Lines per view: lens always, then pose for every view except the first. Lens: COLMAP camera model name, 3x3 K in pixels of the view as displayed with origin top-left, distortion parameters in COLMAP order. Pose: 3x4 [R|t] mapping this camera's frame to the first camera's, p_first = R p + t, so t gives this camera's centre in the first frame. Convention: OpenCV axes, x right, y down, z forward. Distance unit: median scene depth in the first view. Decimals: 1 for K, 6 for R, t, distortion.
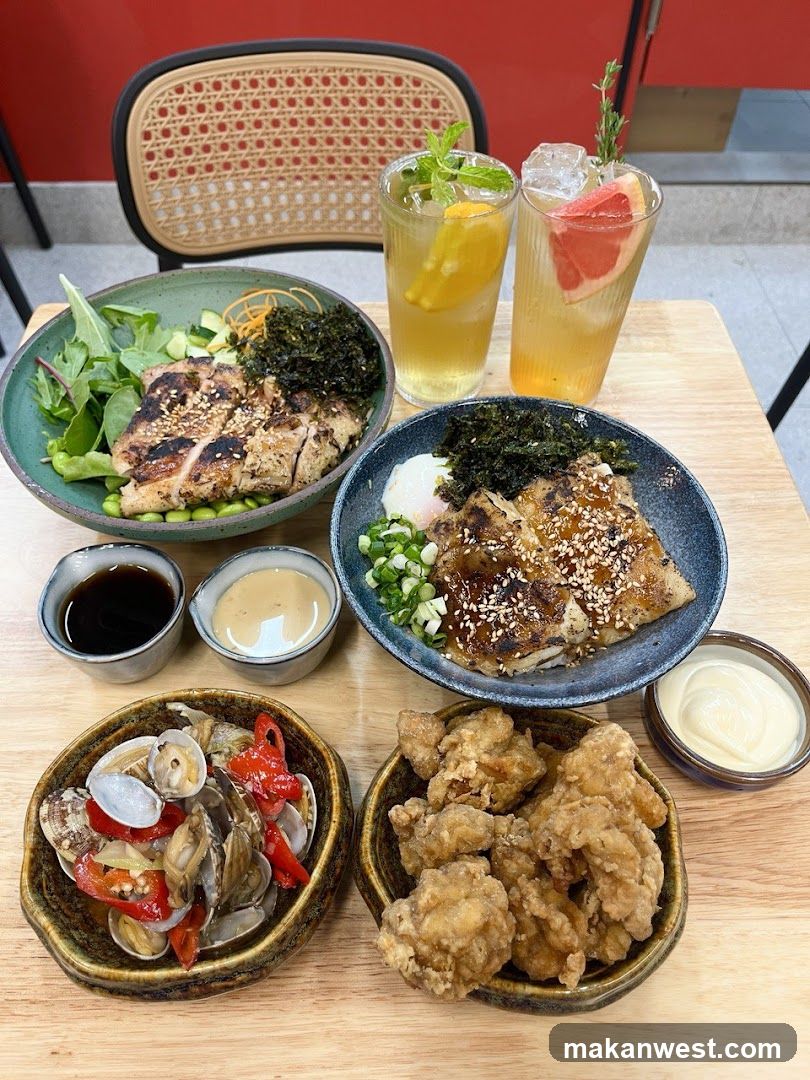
lens RADIAL K [[906.9, 0, 405.0], [0, 906.9, 540.0], [0, 0, 1]] dist [0.005423, -0.005969]
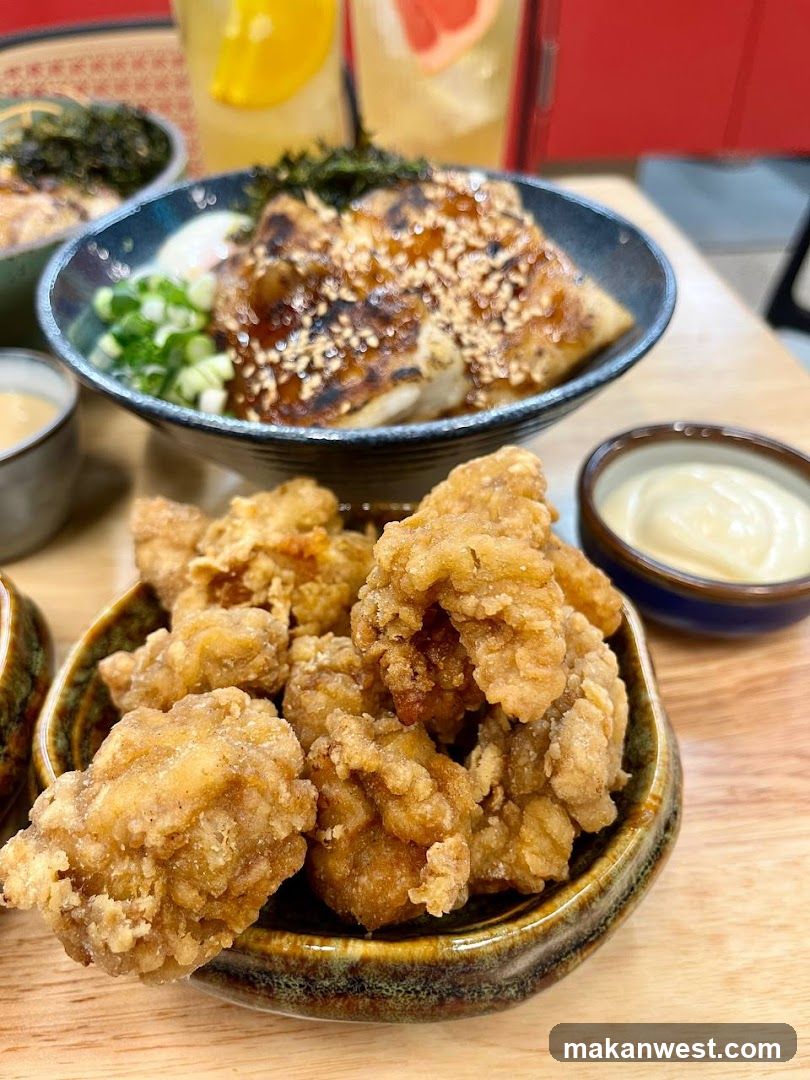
lens RADIAL K [[906.9, 0, 405.0], [0, 906.9, 540.0], [0, 0, 1]] dist [0.005423, -0.005969]
pose [[0.996151, -0.069125, 0.053895, 0.144485], [0.077513, 0.981785, -0.173466, 0.362617], [-0.040923, 0.176976, 0.983364, 0.504578]]
